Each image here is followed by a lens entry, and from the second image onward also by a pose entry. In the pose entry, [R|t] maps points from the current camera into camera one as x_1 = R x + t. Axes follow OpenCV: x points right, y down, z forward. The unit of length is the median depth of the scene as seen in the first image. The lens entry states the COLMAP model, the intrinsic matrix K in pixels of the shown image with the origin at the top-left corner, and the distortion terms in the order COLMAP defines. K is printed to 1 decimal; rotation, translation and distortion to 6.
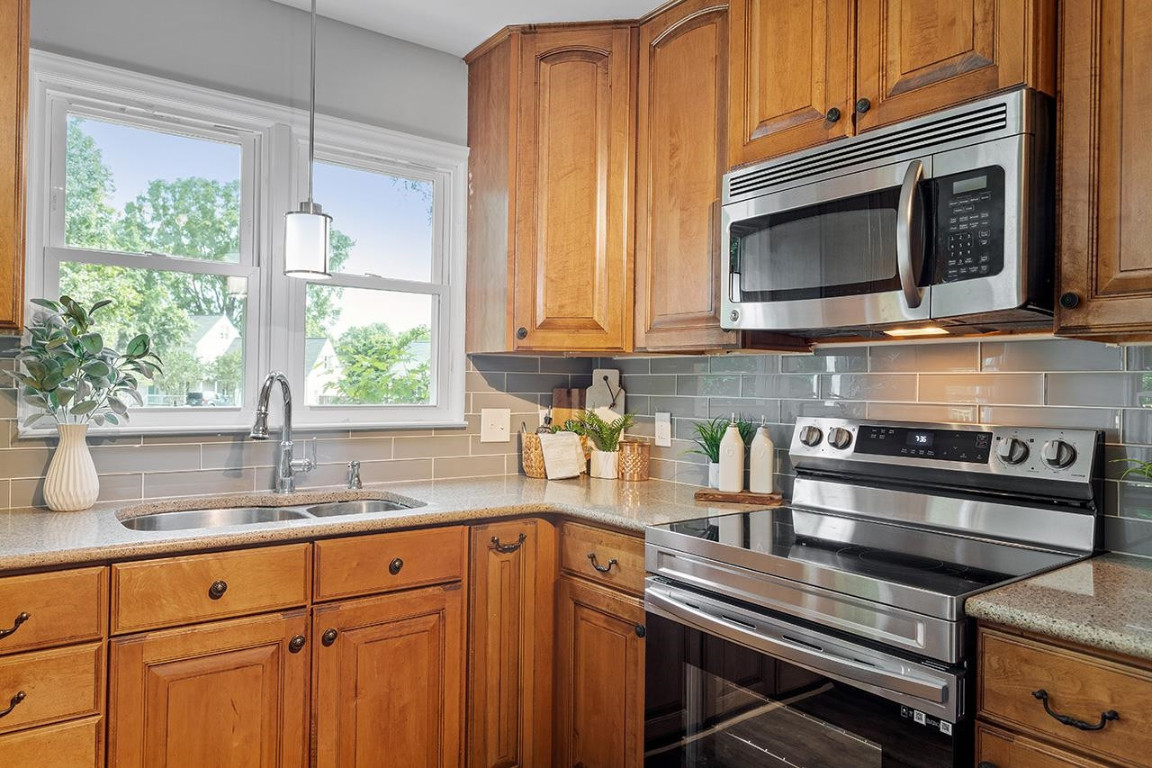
lens RADIAL K [[755.1, 0, 576.0], [0, 755.1, 382.1], [0, 0, 1]] dist [-0.012052, 0.007031]
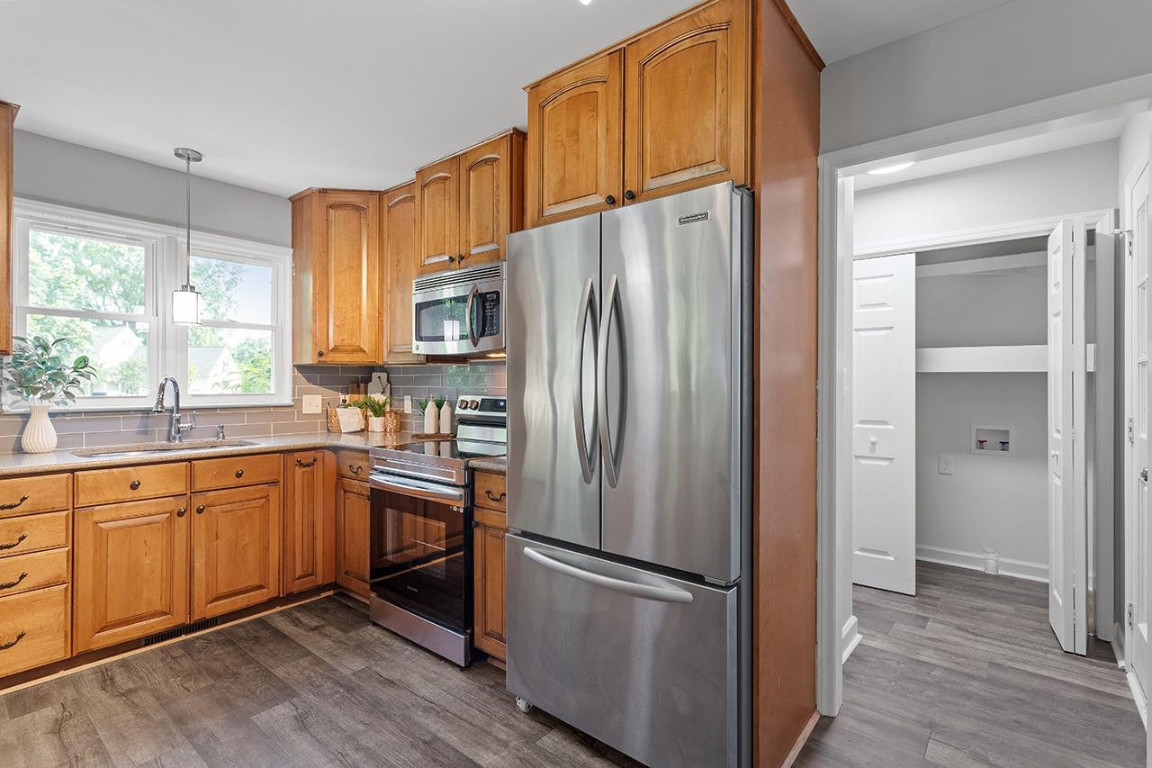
lens RADIAL K [[551.0, 0, 576.5], [0, 551.0, 384.1], [0, 0, 1]] dist [0.000145, -0.001101]
pose [[0.969524, -0.011790, 0.244712, 0.241916], [0.009742, 0.999907, 0.009575, 0.003754], [-0.244802, -0.006900, 0.969548, -0.556907]]
